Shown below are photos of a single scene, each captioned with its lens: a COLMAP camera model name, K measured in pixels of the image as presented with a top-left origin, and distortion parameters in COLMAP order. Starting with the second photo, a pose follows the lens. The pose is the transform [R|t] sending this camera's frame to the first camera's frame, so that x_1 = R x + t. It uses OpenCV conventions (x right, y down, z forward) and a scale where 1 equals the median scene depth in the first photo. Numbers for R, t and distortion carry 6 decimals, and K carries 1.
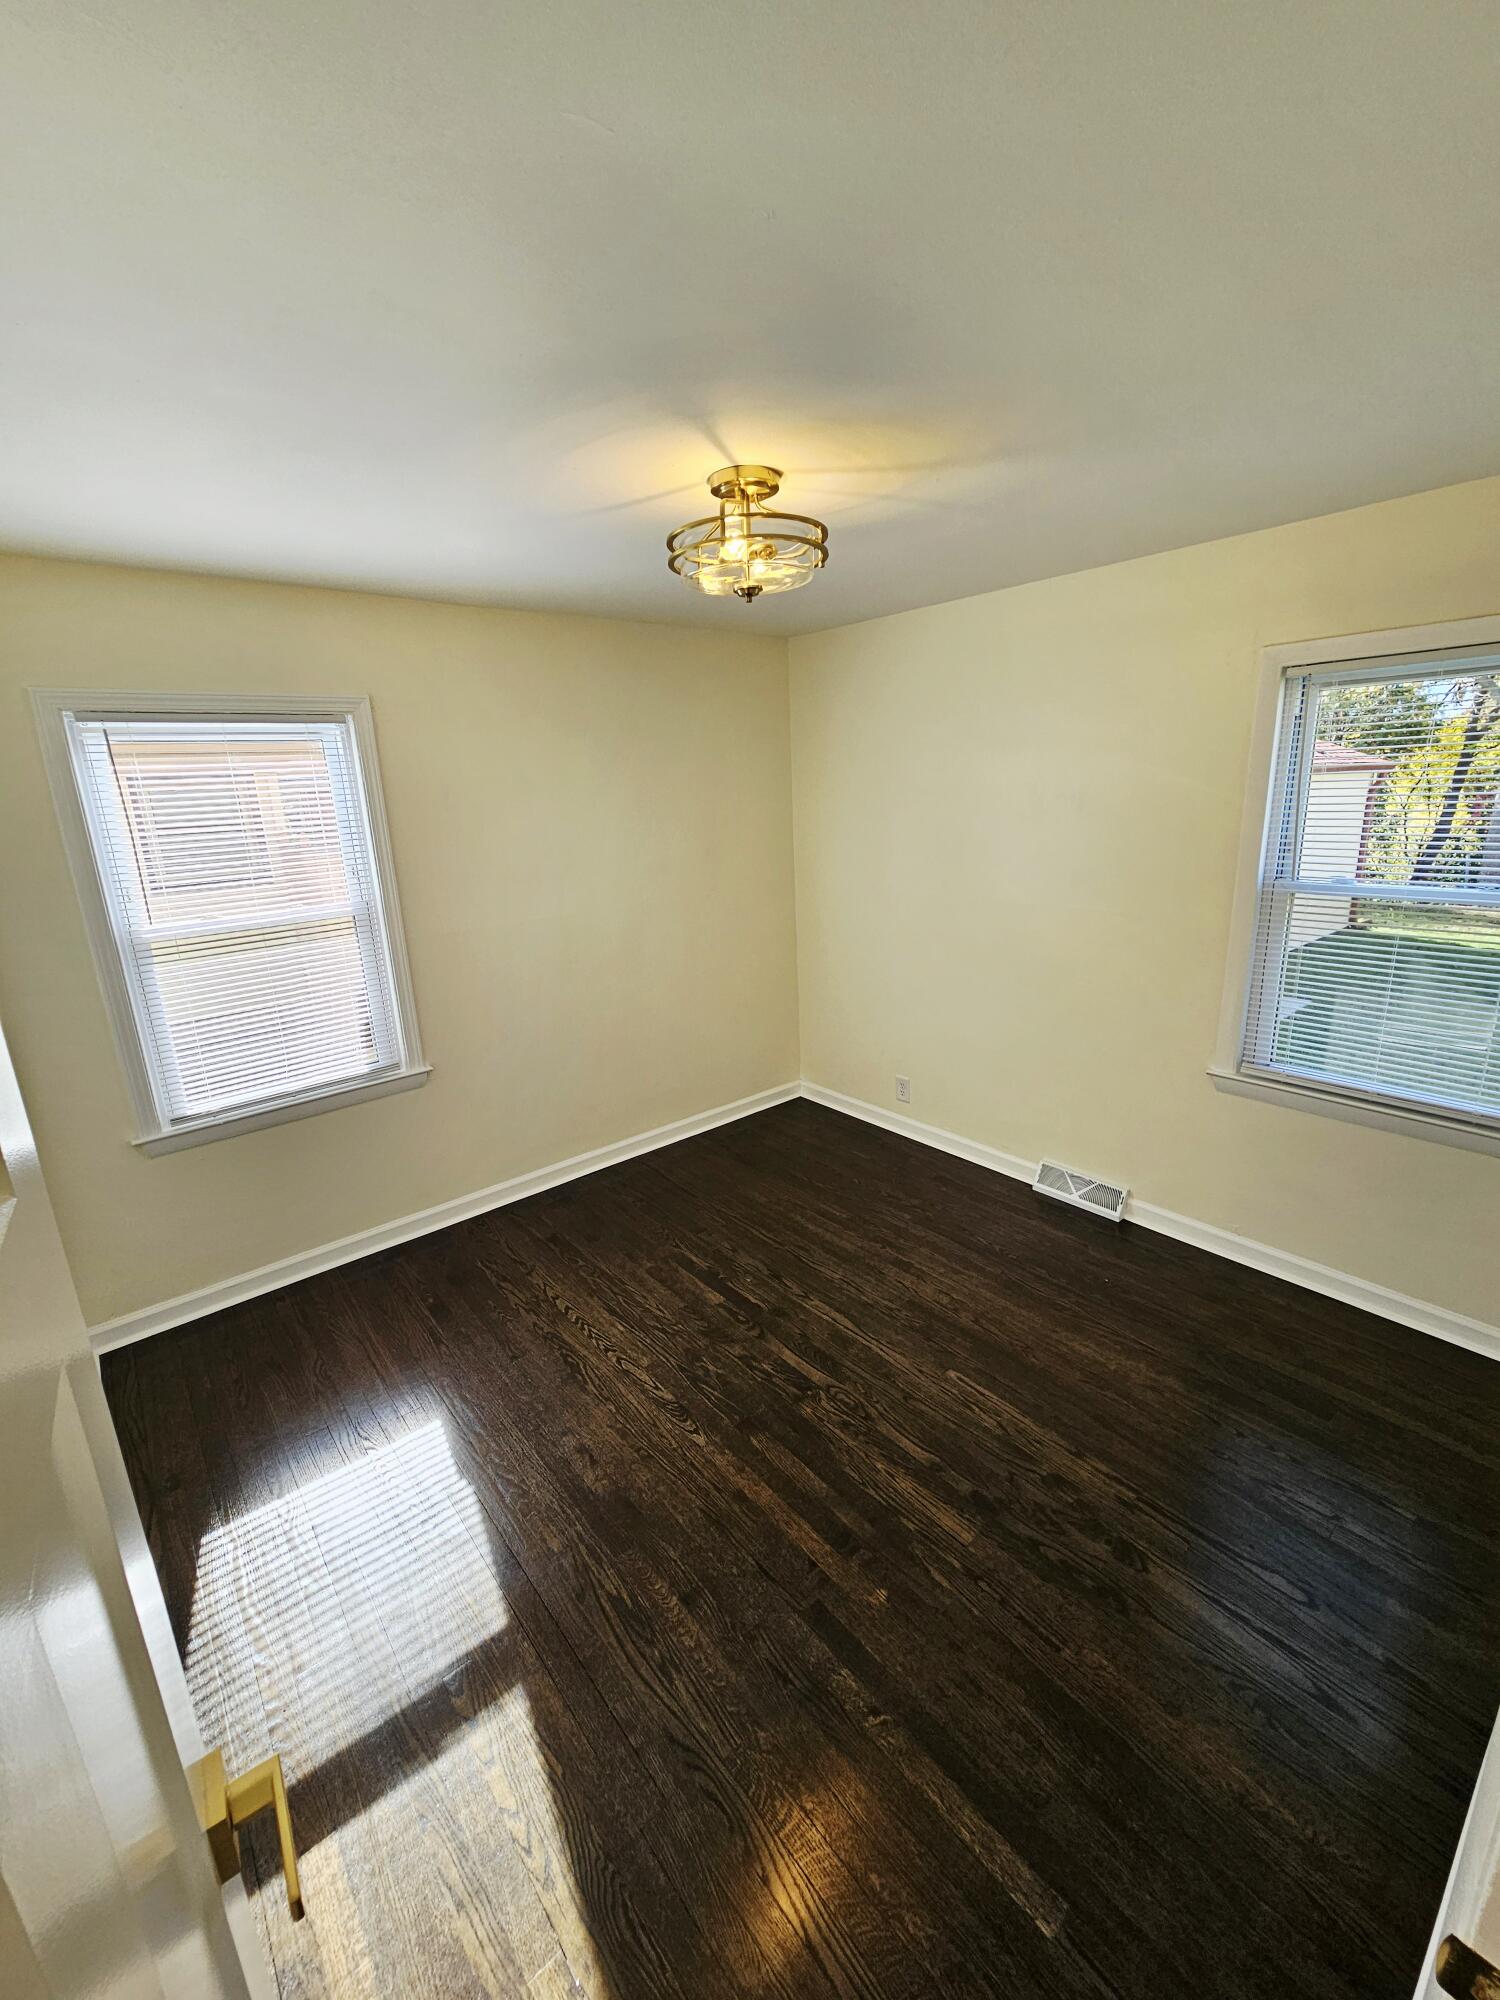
lens RADIAL K [[826.2, 0, 750.0], [0, 826.2, 1000.0], [0, 0, 1]] dist [-0.000126, -0.000019]
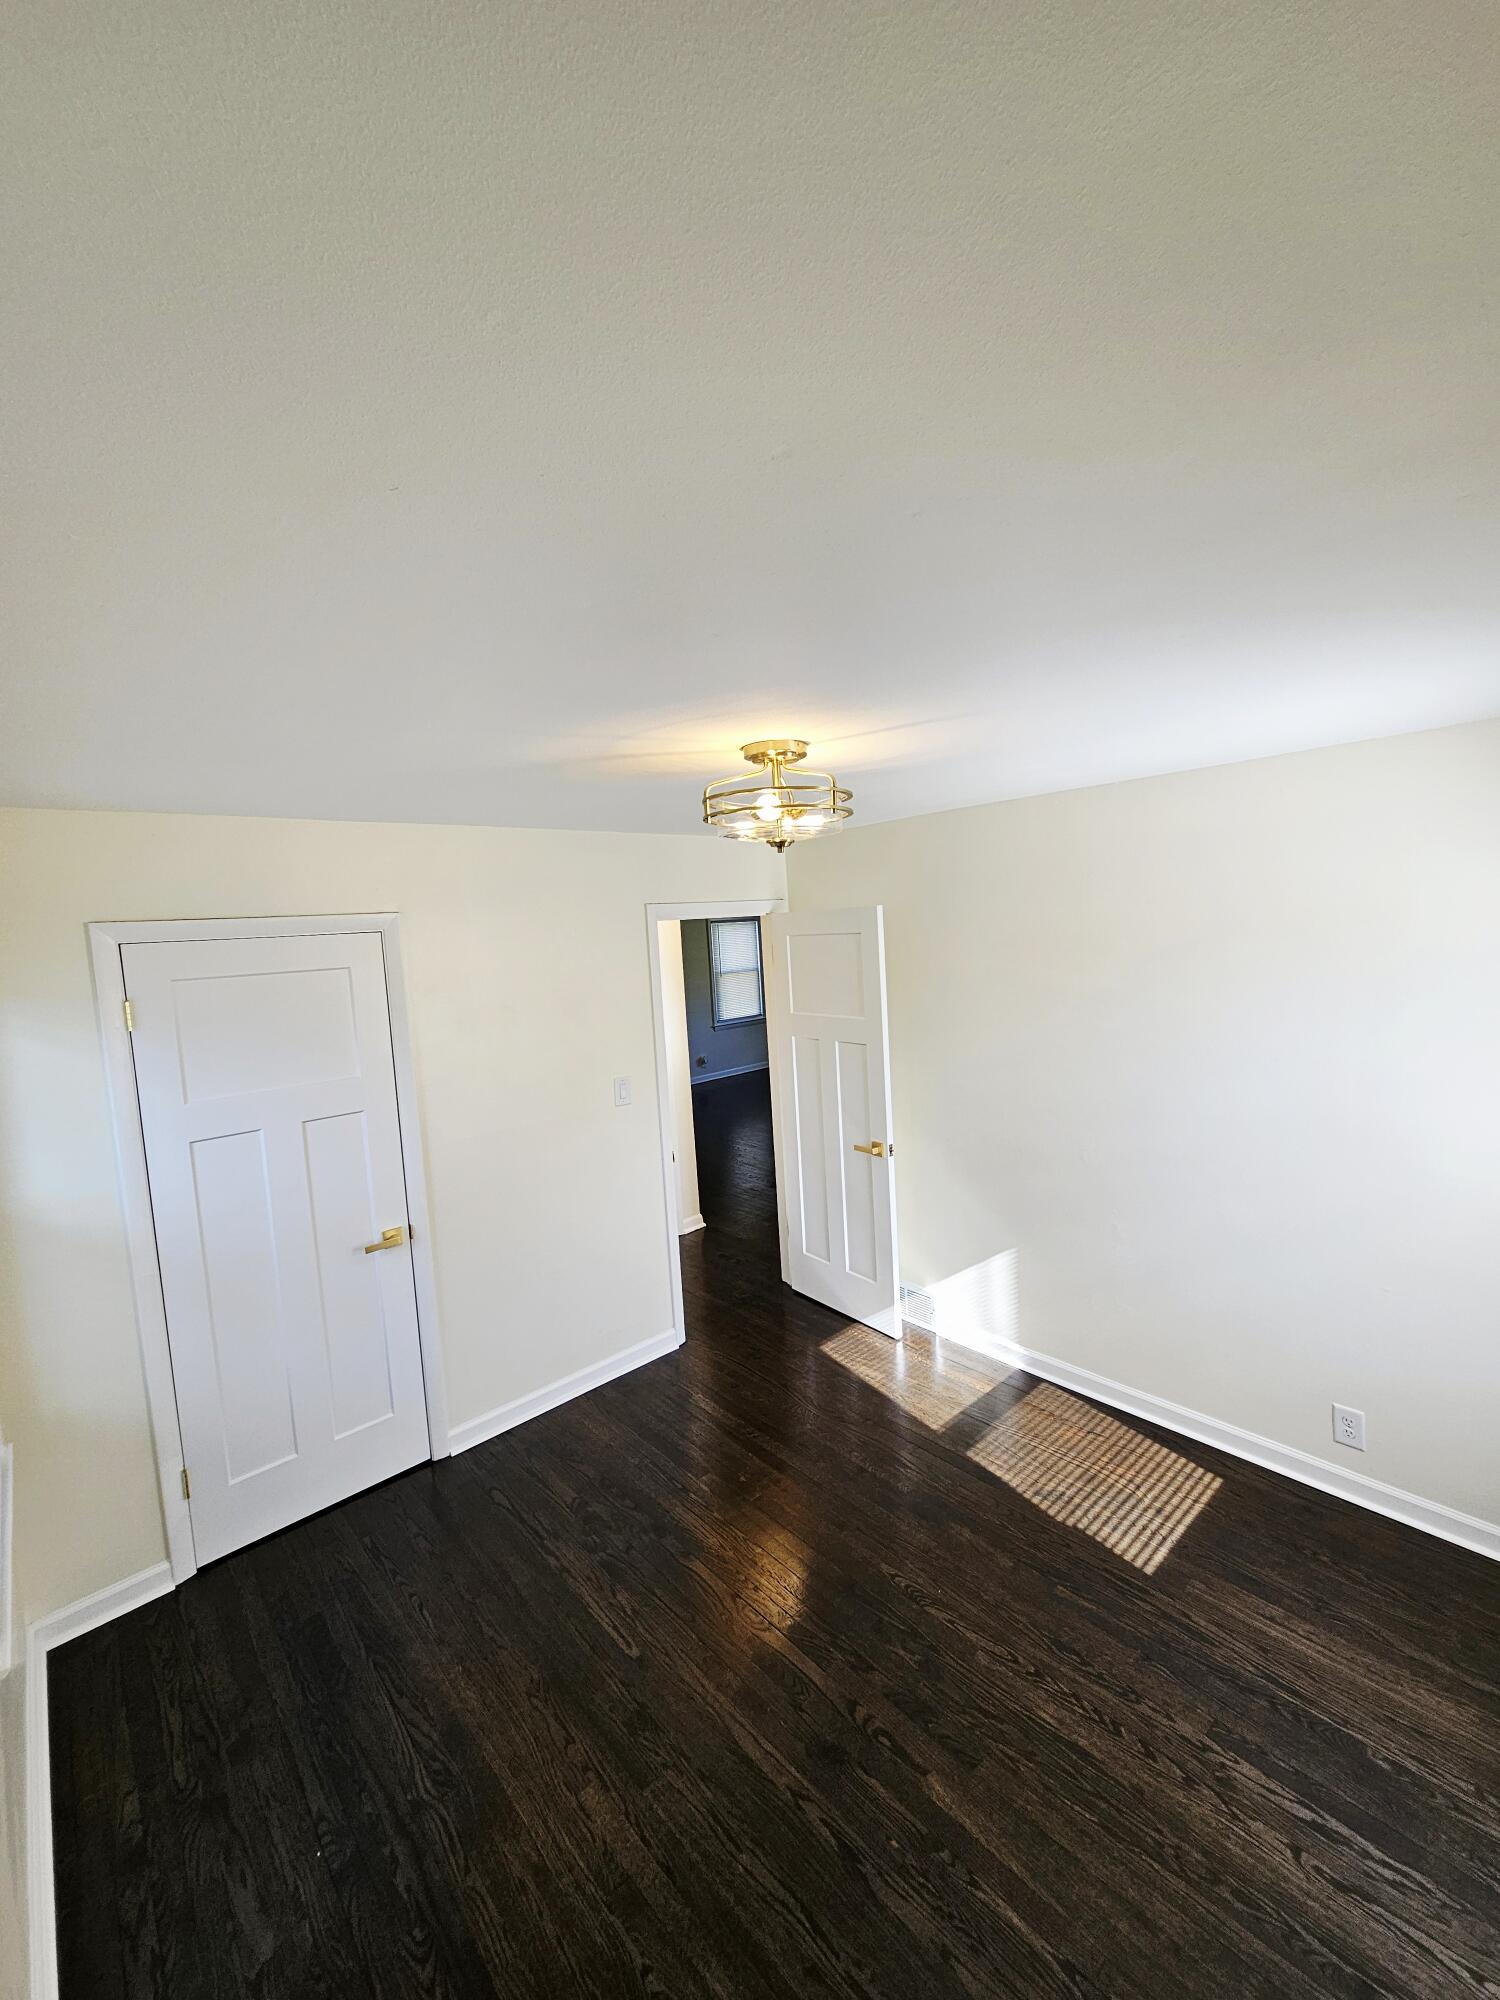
lens RADIAL K [[826.2, 0, 750.0], [0, 826.2, 1000.0], [0, 0, 1]] dist [-0.000126, -0.000019]
pose [[-0.994305, 0.103712, -0.024525, 0.062252], [0.089056, 0.934981, 0.343335, -0.516302], [0.058538, 0.339196, -0.938893, 1.580435]]
